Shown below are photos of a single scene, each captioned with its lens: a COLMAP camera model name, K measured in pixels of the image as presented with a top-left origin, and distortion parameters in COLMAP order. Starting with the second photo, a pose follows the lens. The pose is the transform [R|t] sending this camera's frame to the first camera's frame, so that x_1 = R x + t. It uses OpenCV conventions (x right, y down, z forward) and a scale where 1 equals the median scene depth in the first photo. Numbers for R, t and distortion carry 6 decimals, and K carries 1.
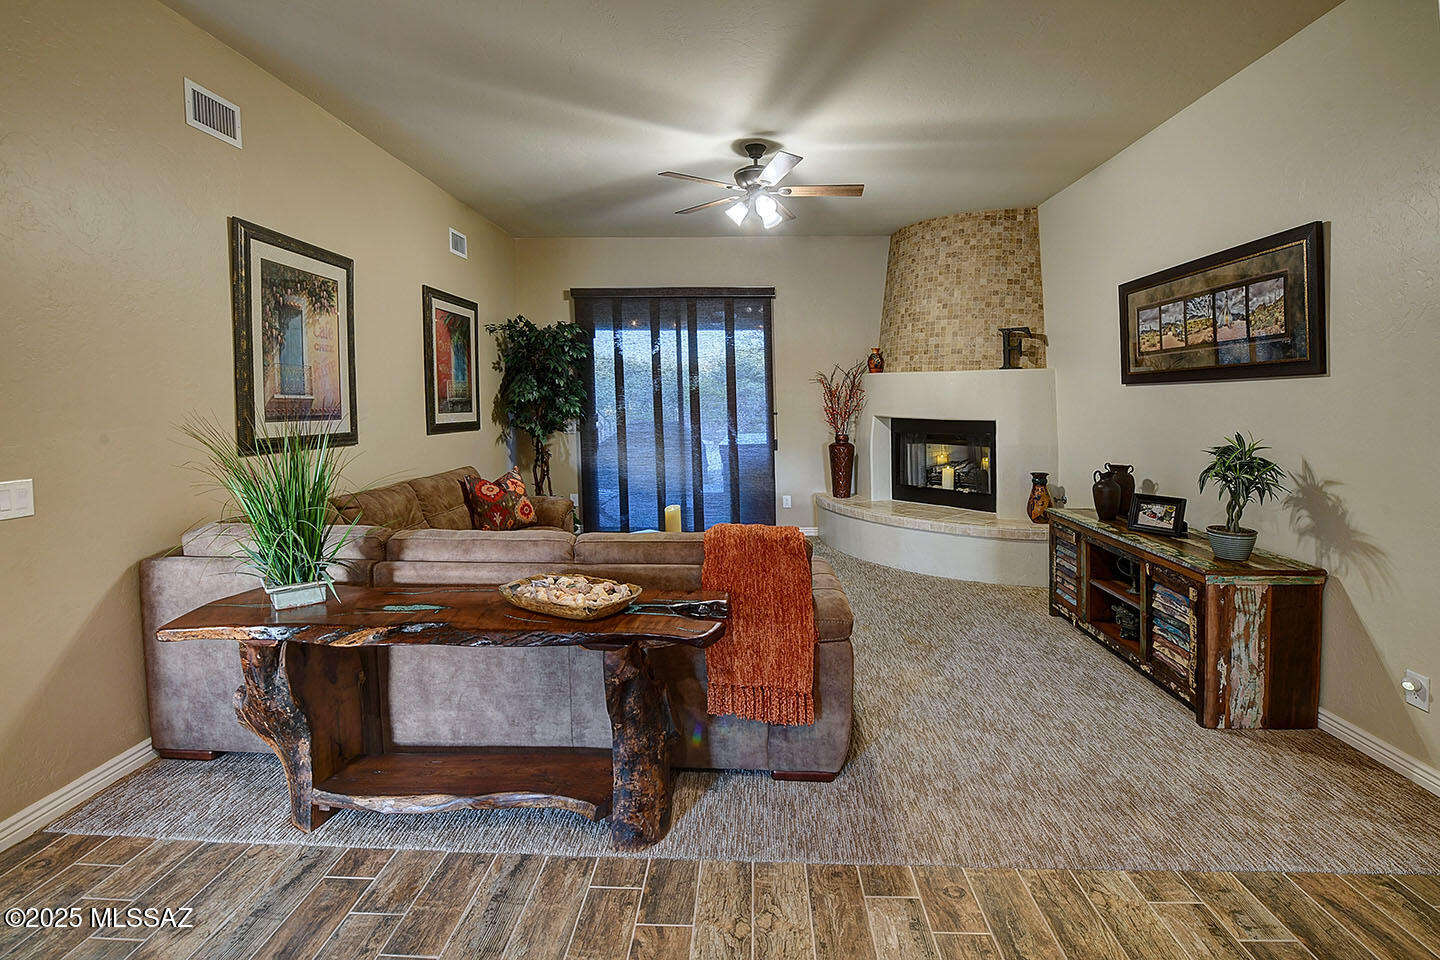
lens RADIAL K [[672.4, 0, 719.0], [0, 672.4, 426.0], [0, 0, 1]] dist [-0.009559, -0.000780]
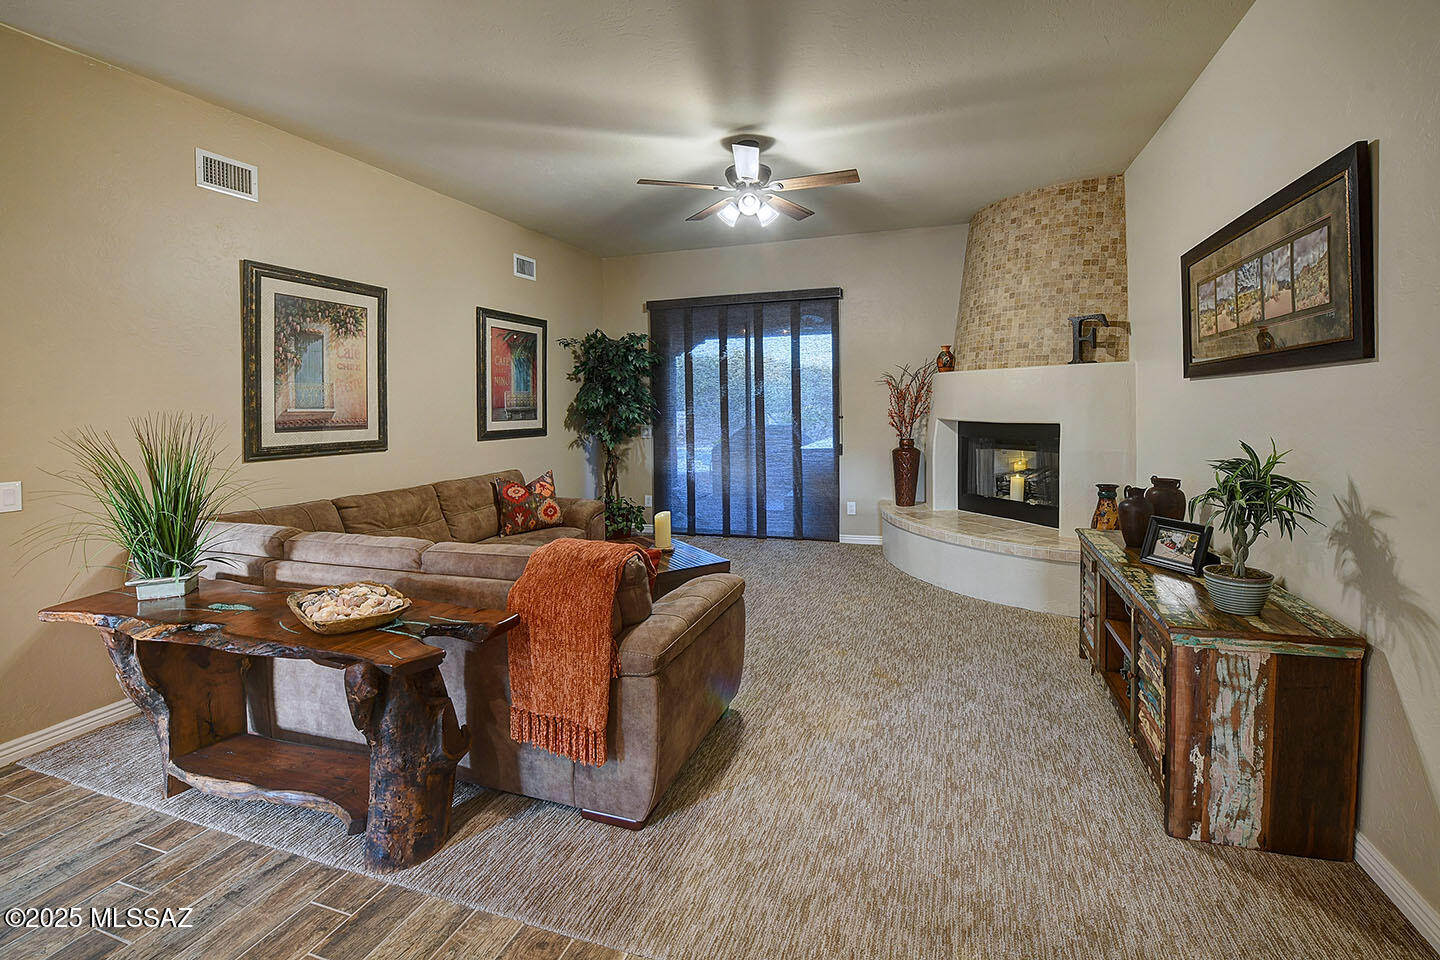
lens RADIAL K [[632.0, 0, 746.5], [0, 632.0, 427.1], [0, 0, 1]] dist [-0.014518, -0.000932]
pose [[0.960986, -0.006951, -0.276510, 0.392701], [0.006871, 0.999976, -0.001257, -0.007911], [0.276512, -0.000692, 0.961010, 0.164359]]
